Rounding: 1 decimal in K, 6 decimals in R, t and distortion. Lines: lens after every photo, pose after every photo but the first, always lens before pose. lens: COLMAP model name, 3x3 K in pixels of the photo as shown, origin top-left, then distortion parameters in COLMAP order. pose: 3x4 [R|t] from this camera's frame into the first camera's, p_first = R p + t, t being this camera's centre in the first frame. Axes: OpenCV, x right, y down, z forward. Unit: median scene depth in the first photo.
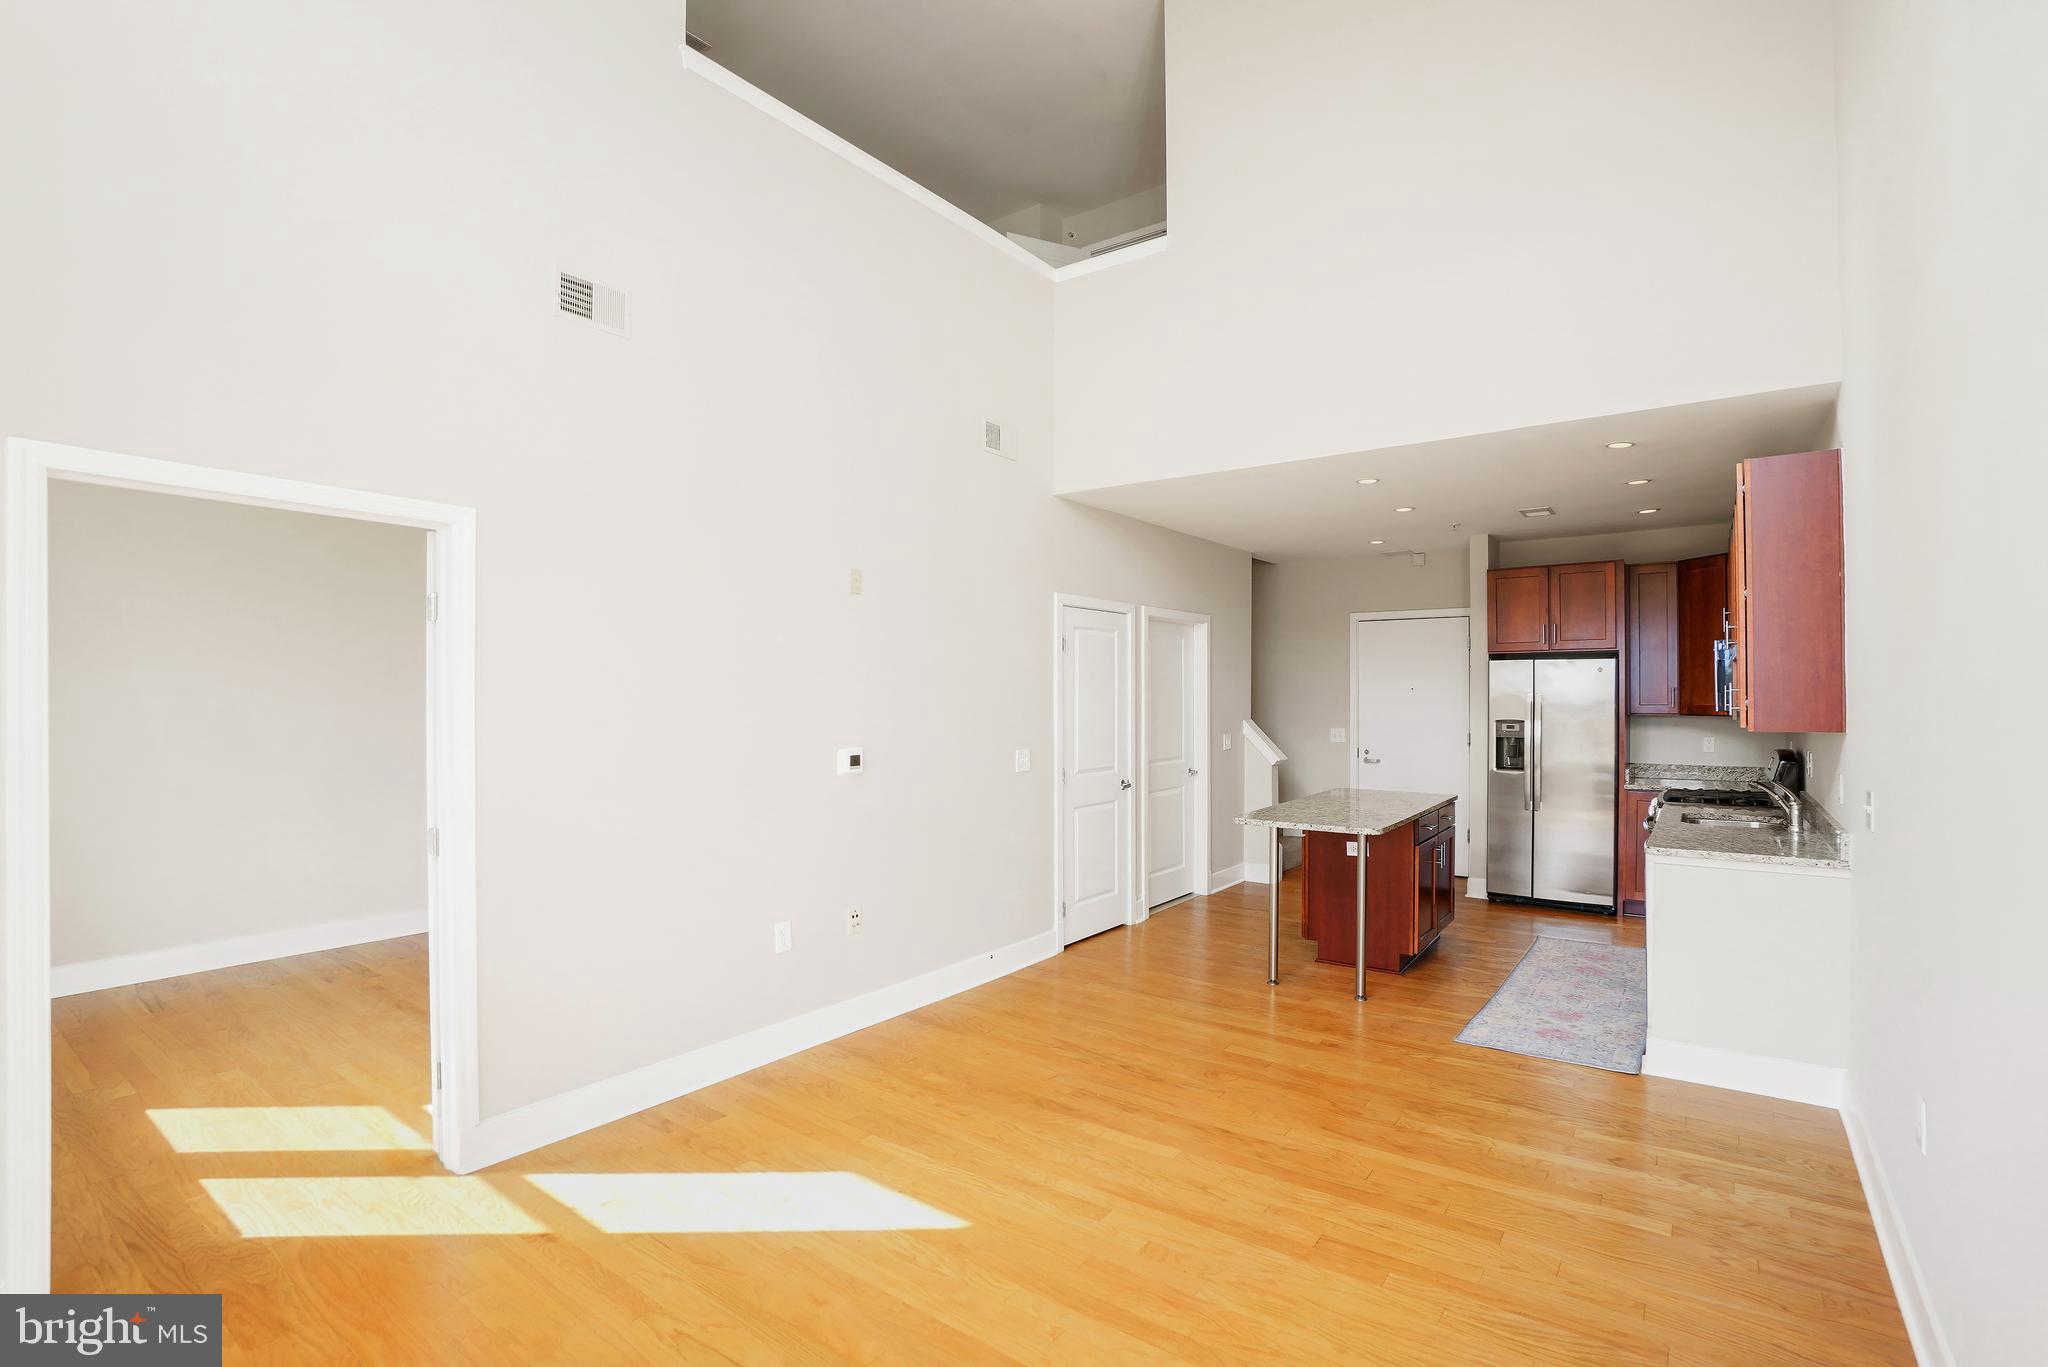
lens RADIAL K [[917.2, 0, 1062.7], [0, 917.2, 690.2], [0, 0, 1]] dist [-0.037663, 0.012665]
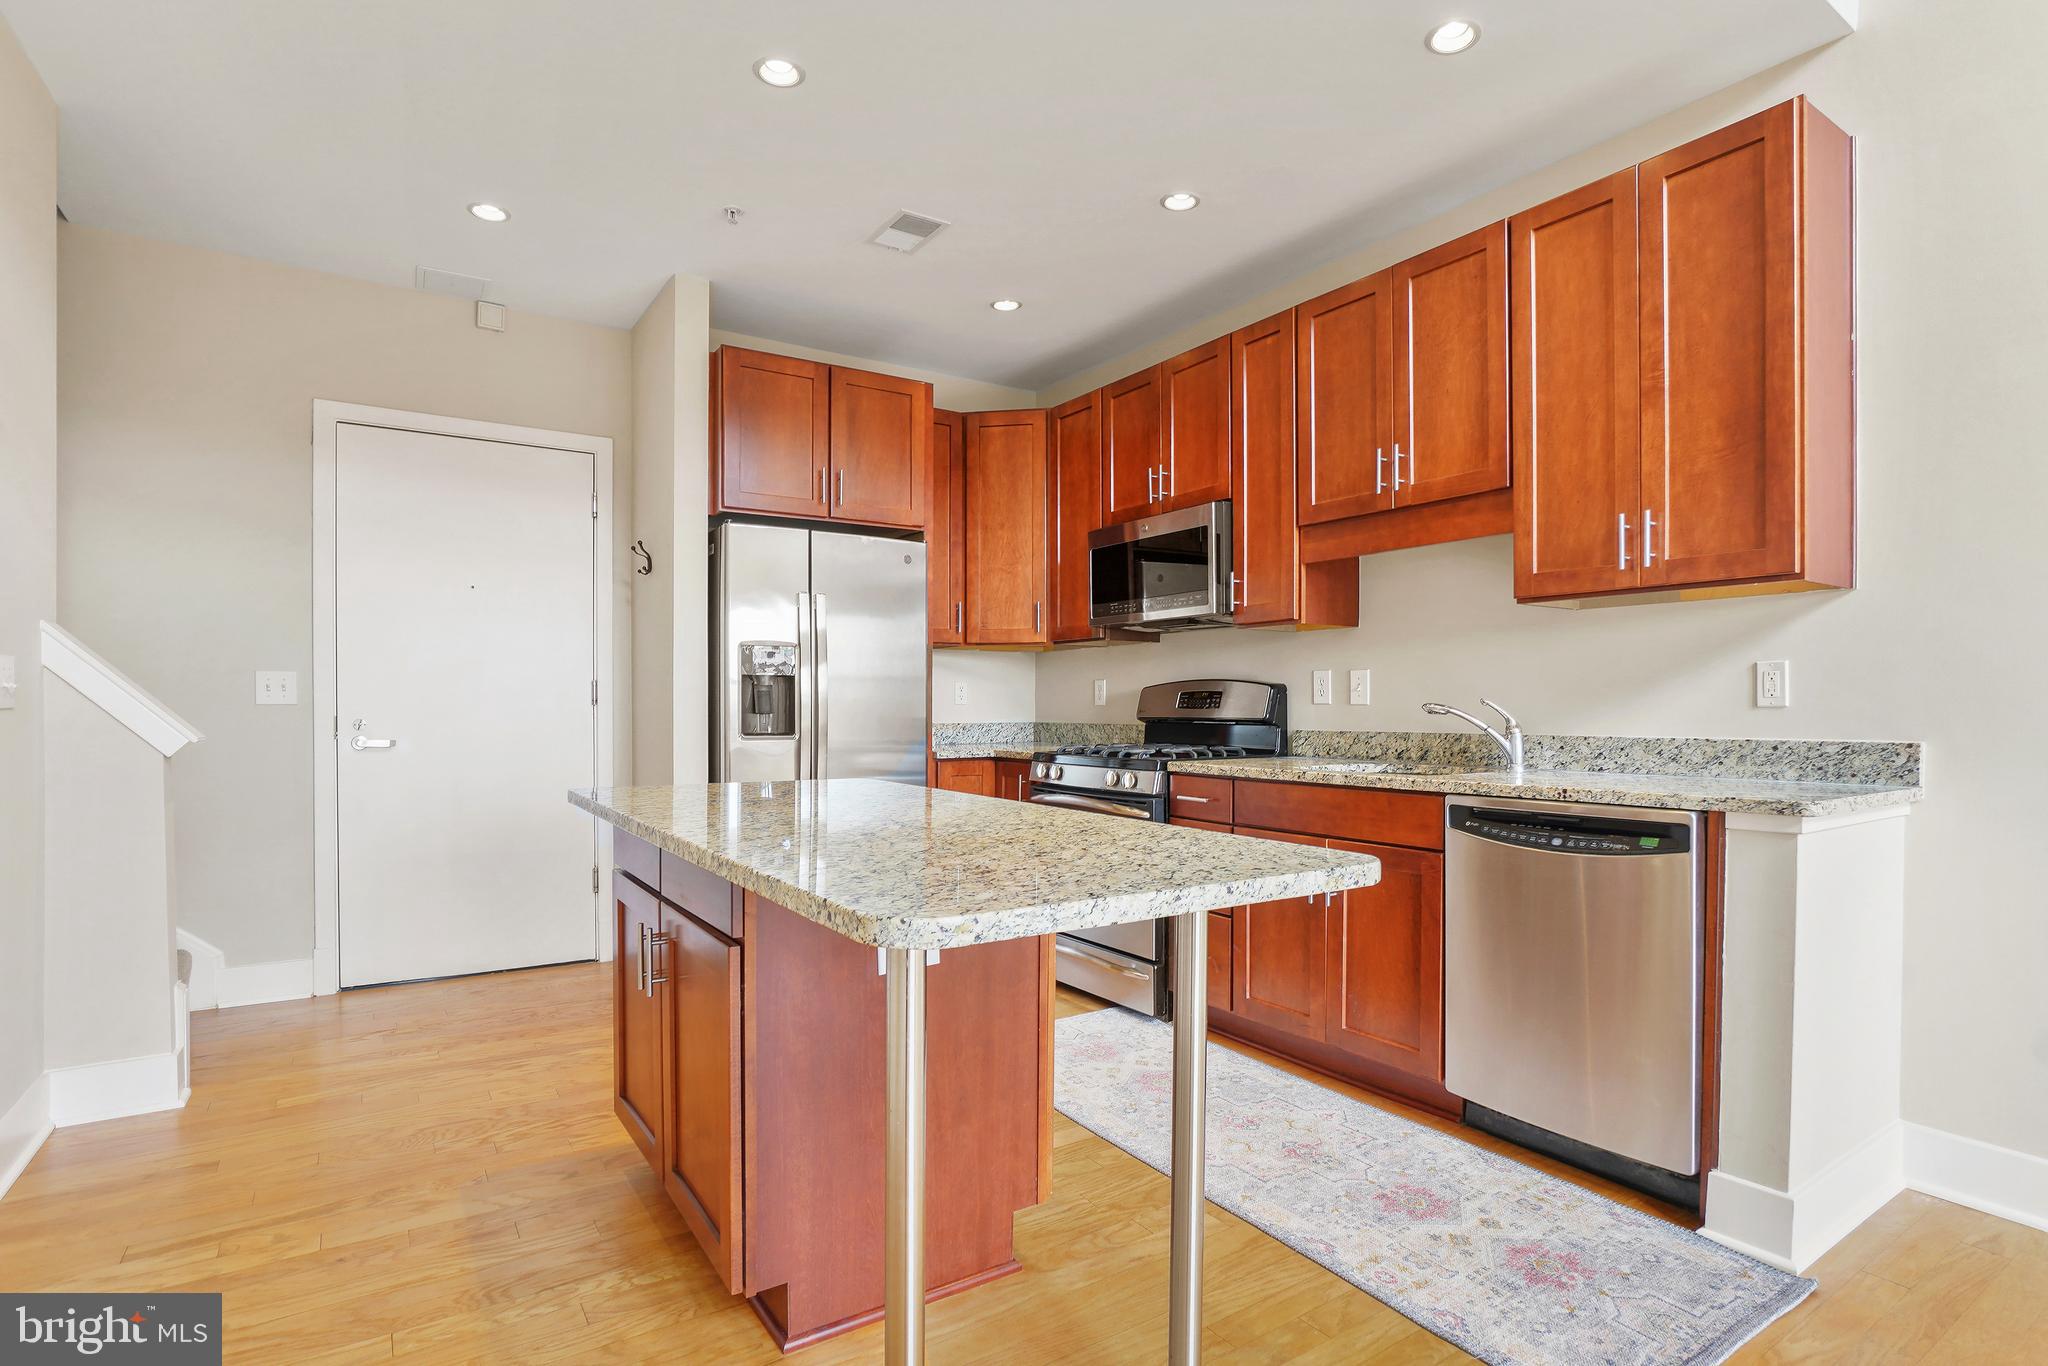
lens RADIAL K [[1005.5, 0, 1032.9], [0, 1005.5, 714.1], [0, 0, 1]] dist [-0.042824, 0.018327]
pose [[0.358777, 0.000414, 0.933423, 0.008861], [-0.010459, 0.999939, 0.003576, 0.073539], [-0.933365, -0.011046, 0.358760, 0.670501]]
